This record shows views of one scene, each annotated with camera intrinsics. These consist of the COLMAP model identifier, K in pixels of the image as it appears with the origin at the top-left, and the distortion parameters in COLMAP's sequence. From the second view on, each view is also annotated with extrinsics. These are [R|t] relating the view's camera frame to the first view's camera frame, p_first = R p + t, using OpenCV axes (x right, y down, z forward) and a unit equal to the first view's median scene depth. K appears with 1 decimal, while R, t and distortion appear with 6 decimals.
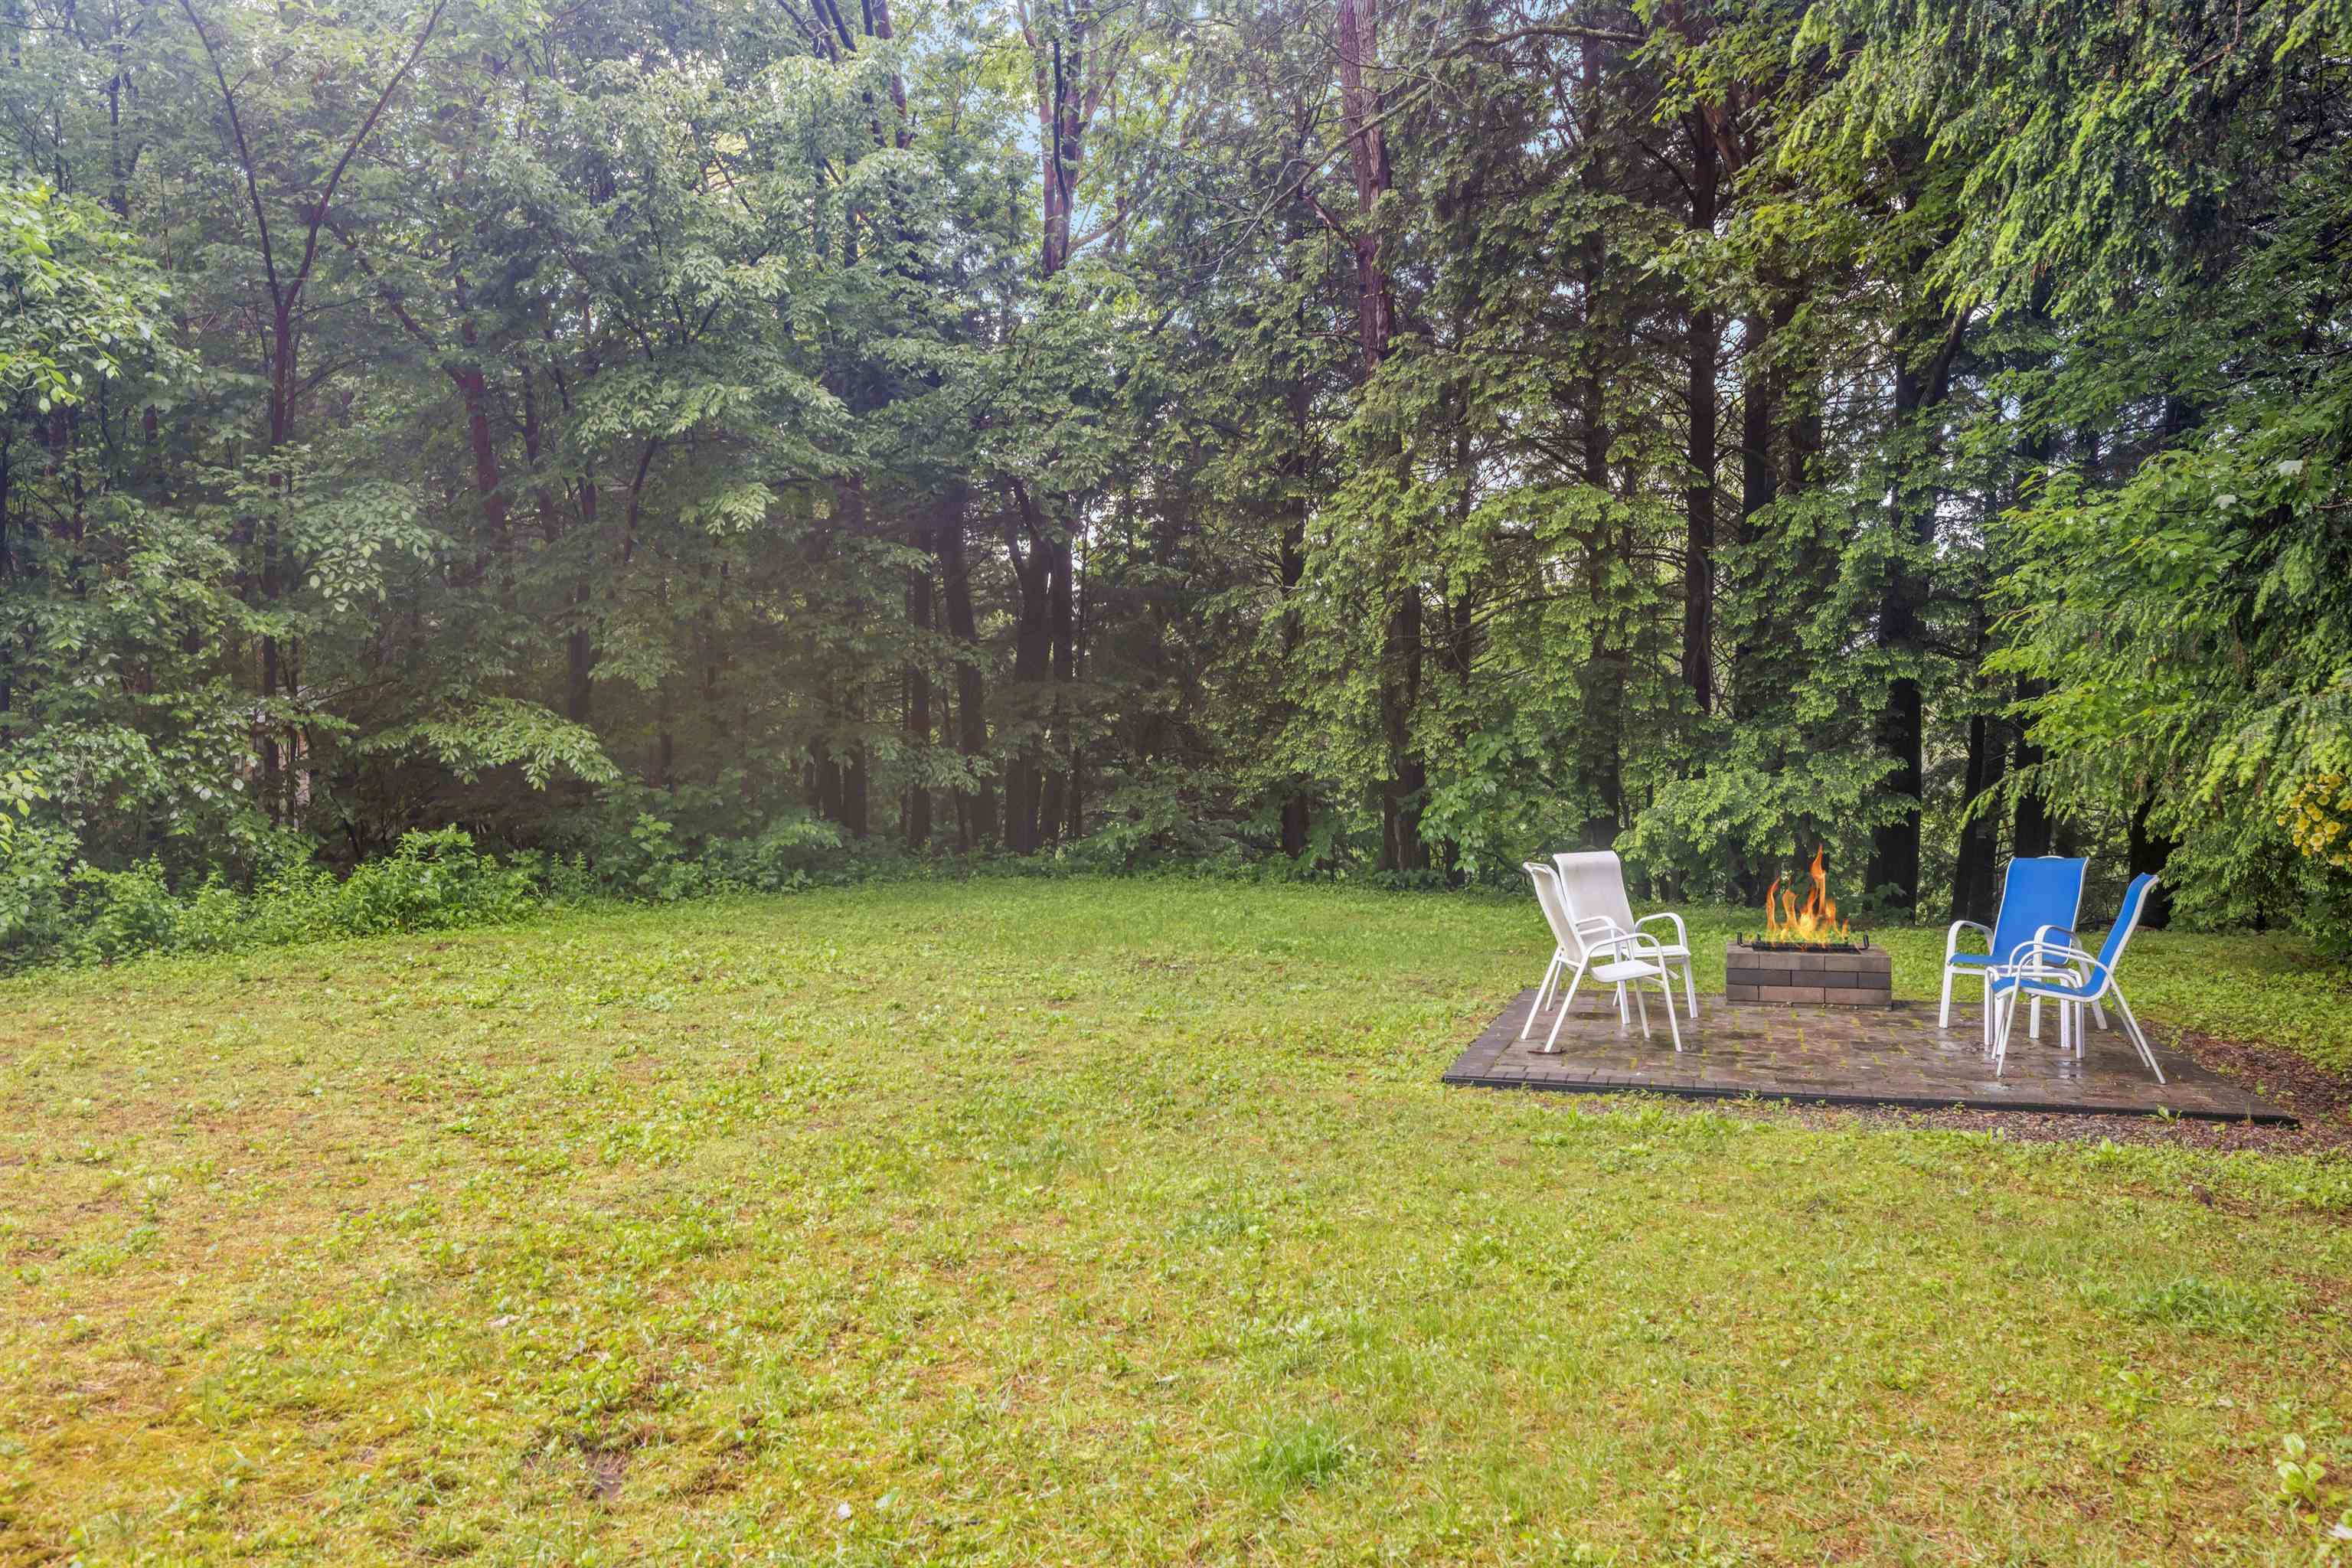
lens RADIAL K [[1749.1, 0, 1170.5], [0, 1749.1, 772.3], [0, 0, 1]] dist [-0.008462, -0.004140]
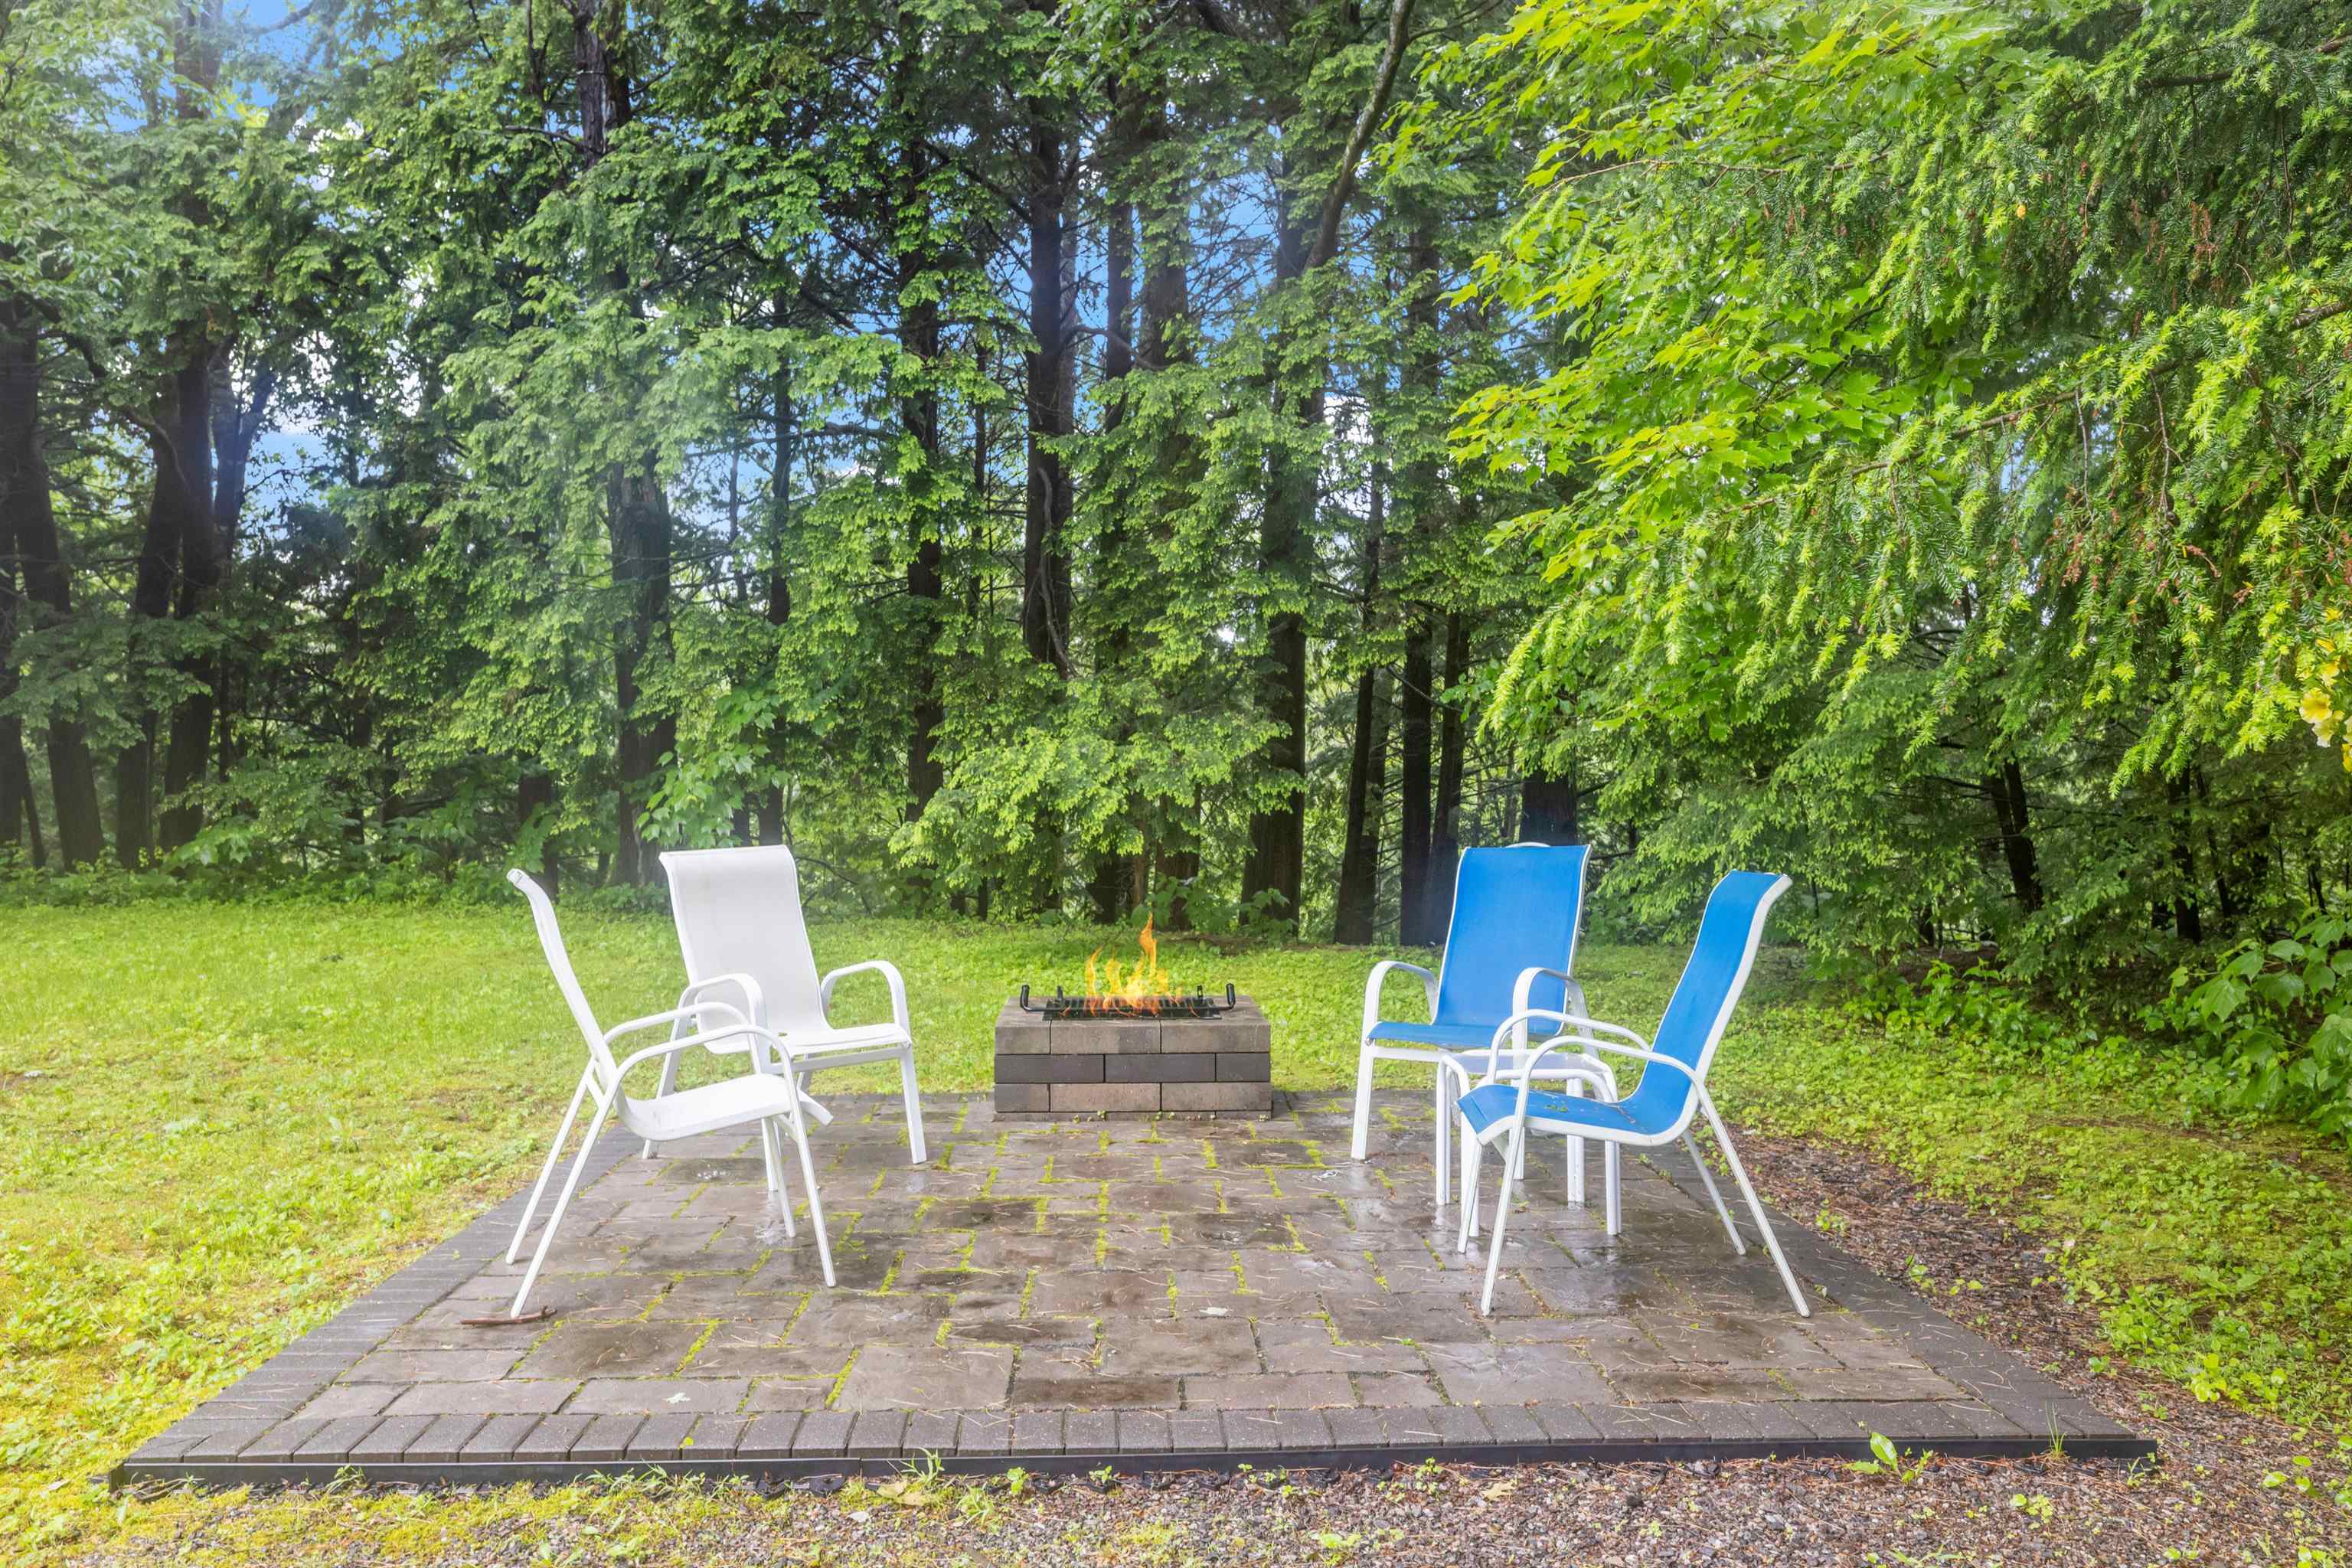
lens RADIAL K [[1900.5, 0, 1179.1], [0, 1900.5, 783.5], [0, 0, 1]] dist [-0.015921, -0.001508]
pose [[0.941910, -0.002153, 0.335859, 0.106355], [0.000487, 0.999987, 0.005045, 0.014240], [-0.335866, -0.004589, 0.941899, 0.256607]]
